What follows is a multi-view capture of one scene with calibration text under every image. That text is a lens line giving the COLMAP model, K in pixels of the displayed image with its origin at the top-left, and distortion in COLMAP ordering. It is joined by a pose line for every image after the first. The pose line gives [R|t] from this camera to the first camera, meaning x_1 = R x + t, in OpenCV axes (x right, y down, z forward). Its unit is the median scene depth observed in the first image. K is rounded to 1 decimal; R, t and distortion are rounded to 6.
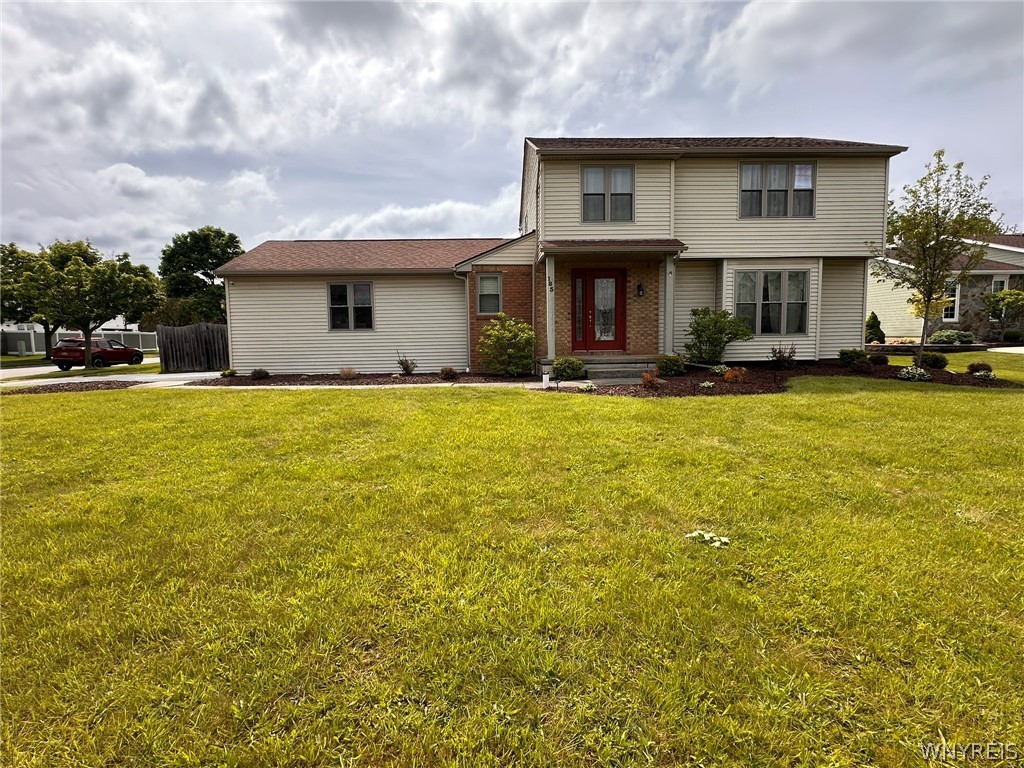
lens RADIAL K [[515.5, 0, 510.1], [0, 515.5, 389.3], [0, 0, 1]] dist [-0.002767, -0.000702]
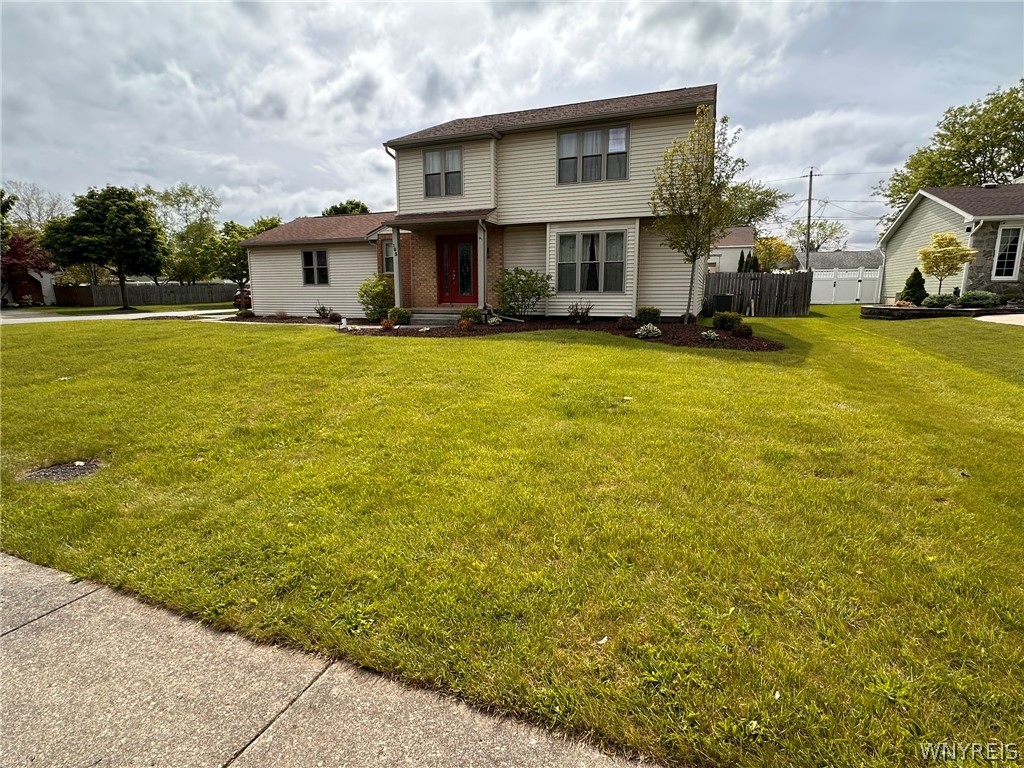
lens RADIAL K [[515.5, 0, 519.5], [0, 515.5, 374.6], [0, 0, 1]] dist [-0.002767, -0.000702]
pose [[0.916288, 0.077585, -0.392933, 0.815667], [-0.054293, 0.996064, 0.070066, -0.002661], [0.396823, -0.042867, 0.916894, -0.054154]]
